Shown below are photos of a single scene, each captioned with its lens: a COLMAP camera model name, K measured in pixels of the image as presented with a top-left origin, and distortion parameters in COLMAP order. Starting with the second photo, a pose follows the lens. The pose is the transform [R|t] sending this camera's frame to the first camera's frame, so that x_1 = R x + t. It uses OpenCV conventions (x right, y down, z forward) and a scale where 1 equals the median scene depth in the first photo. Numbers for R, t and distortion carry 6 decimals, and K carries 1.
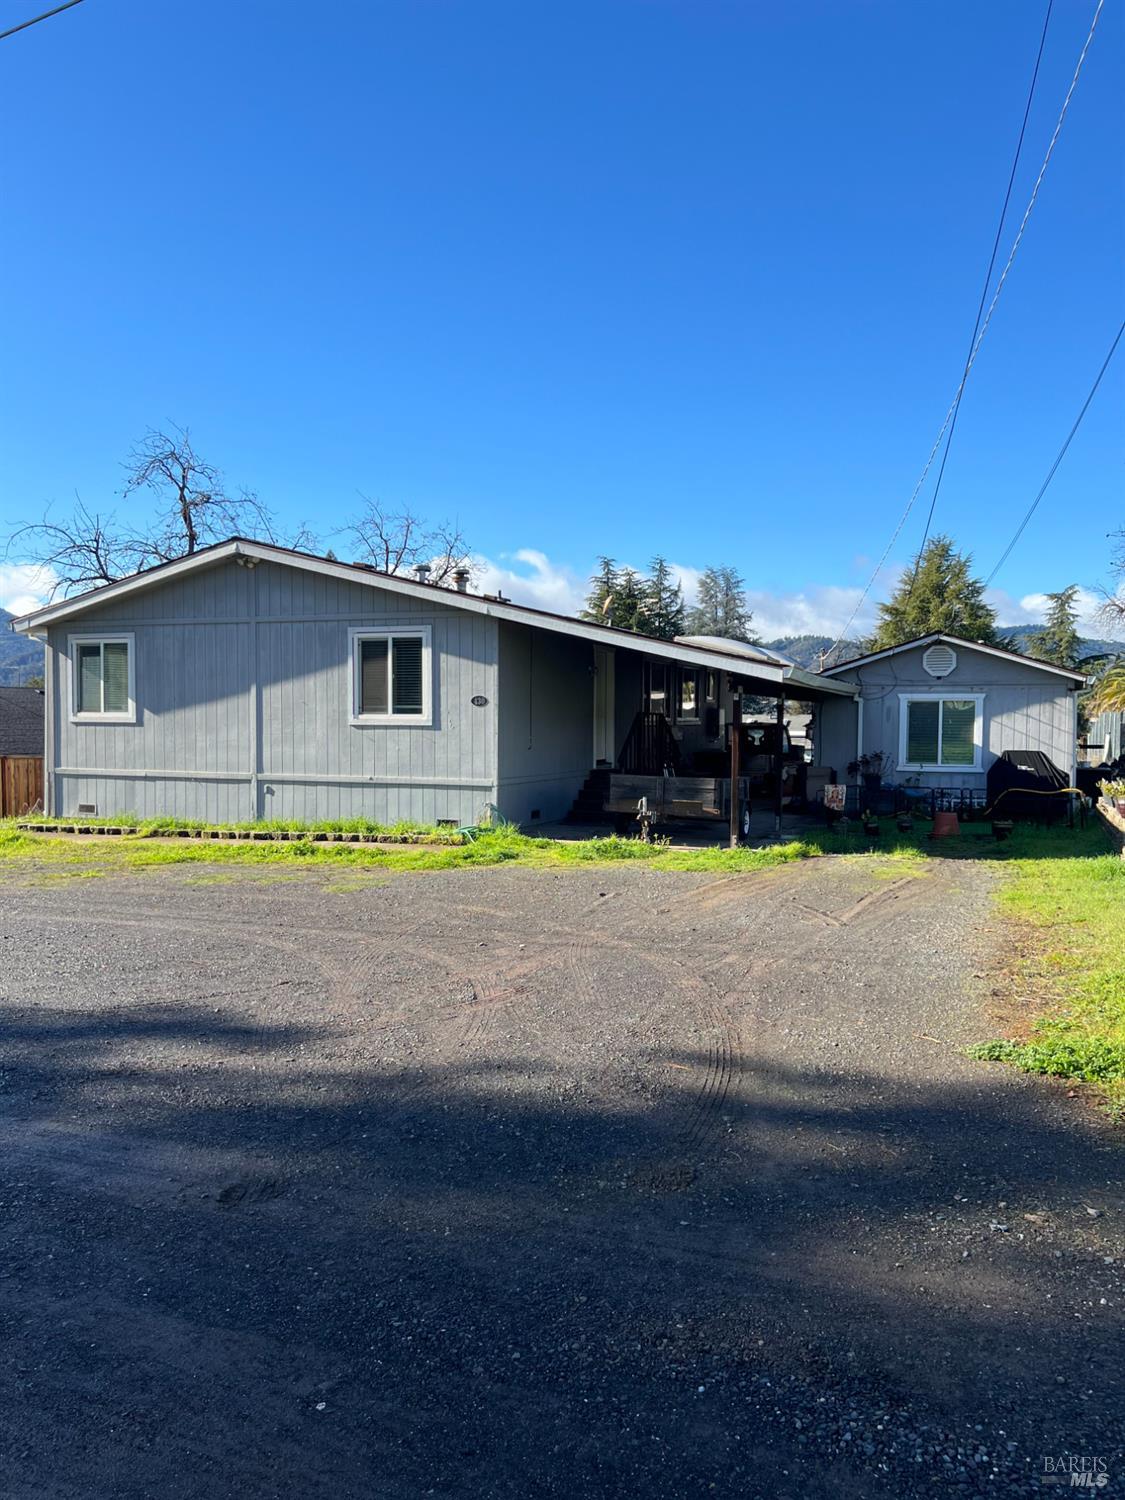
lens RADIAL K [[1130.0, 0, 562.5], [0, 1130.0, 750.0], [0, 0, 1]] dist [0.103698, -0.309222]
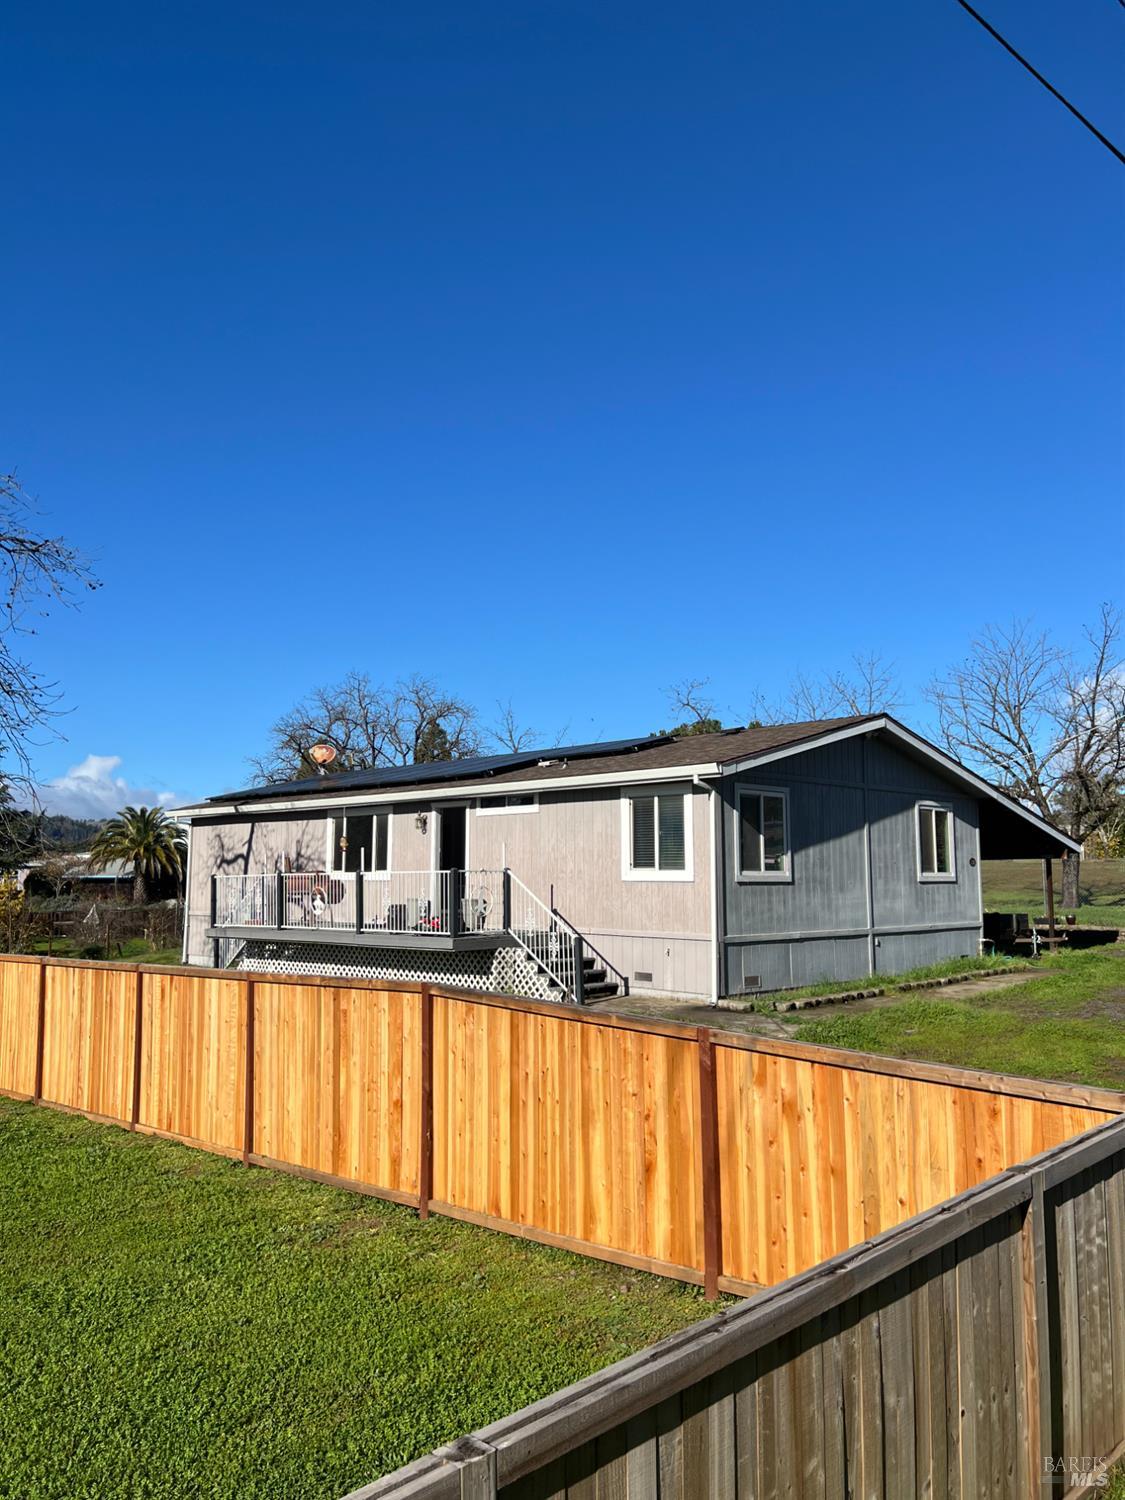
lens RADIAL K [[1130.0, 0, 562.5], [0, 1130.0, 750.0], [0, 0, 1]] dist [0.103698, -0.309222]
pose [[0.386363, 0.094332, 0.917510, -1.301841], [0.024465, 0.993358, -0.112433, -0.030732], [-0.922022, 0.065886, 0.381489, 0.792236]]
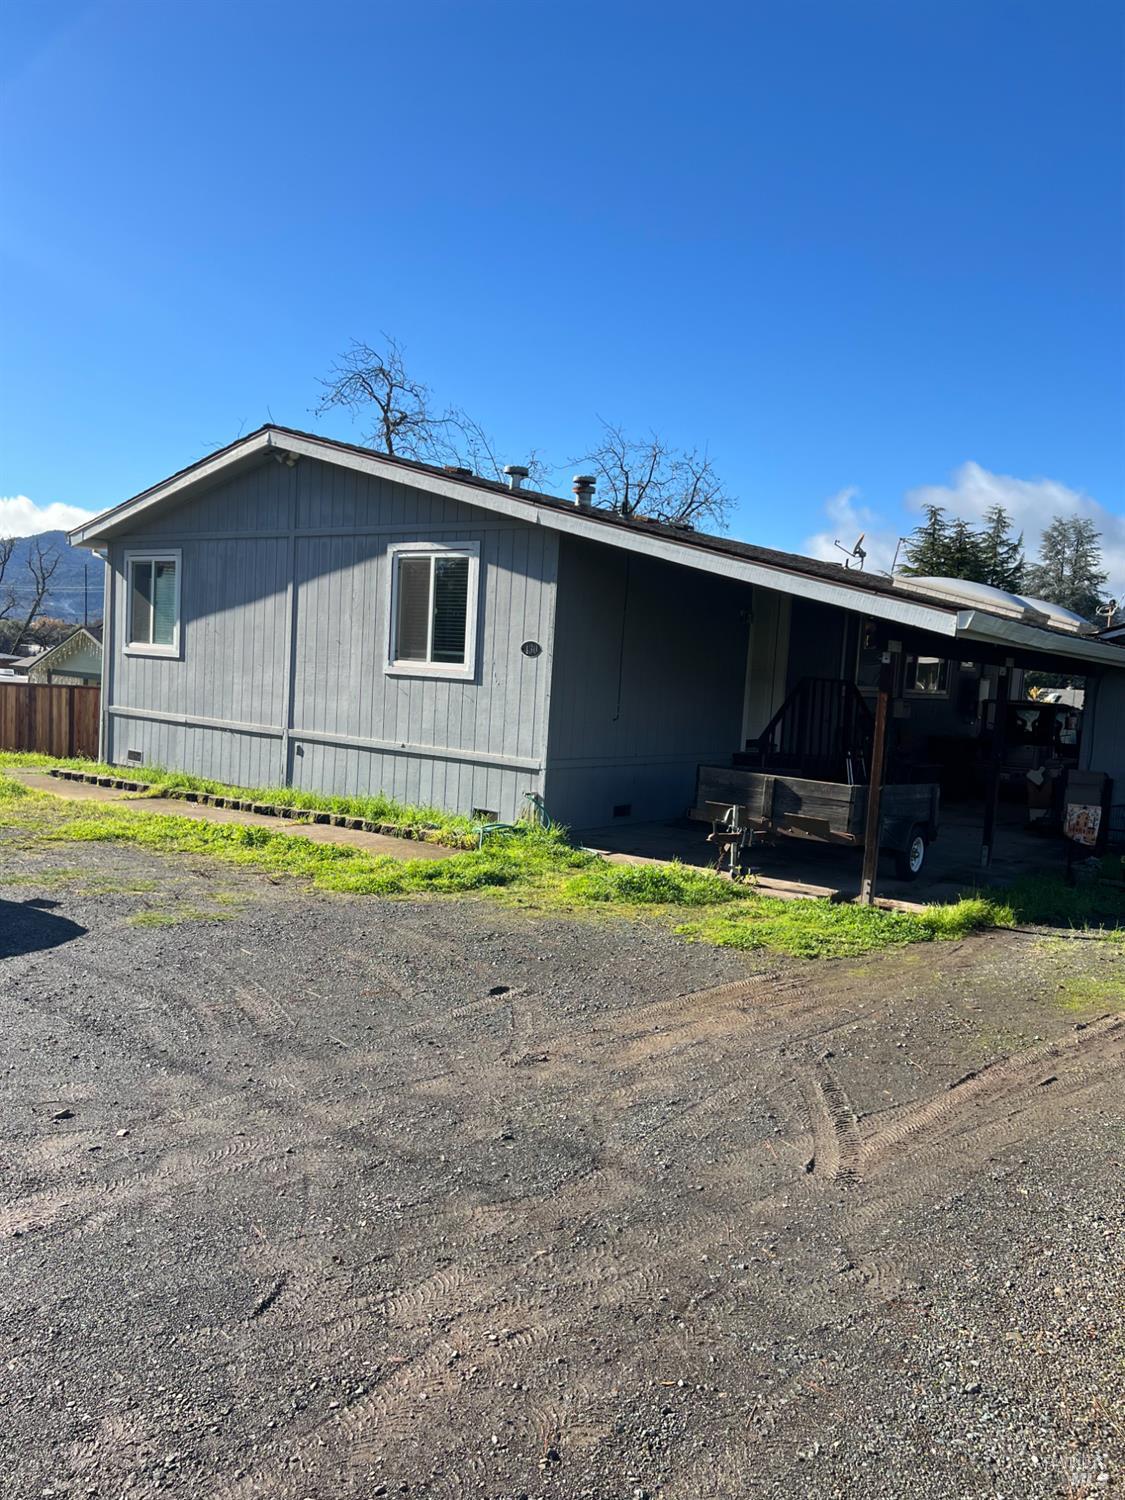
lens RADIAL K [[1120.4, 0, 562.5], [0, 1120.4, 750.0], [0, 0, 1]] dist [0.055210, -0.061010]
pose [[0.955480, 0.071630, -0.286228, 0.131776], [-0.060612, 0.997046, 0.047182, -0.012291], [0.288762, -0.027733, 0.956999, 0.285165]]
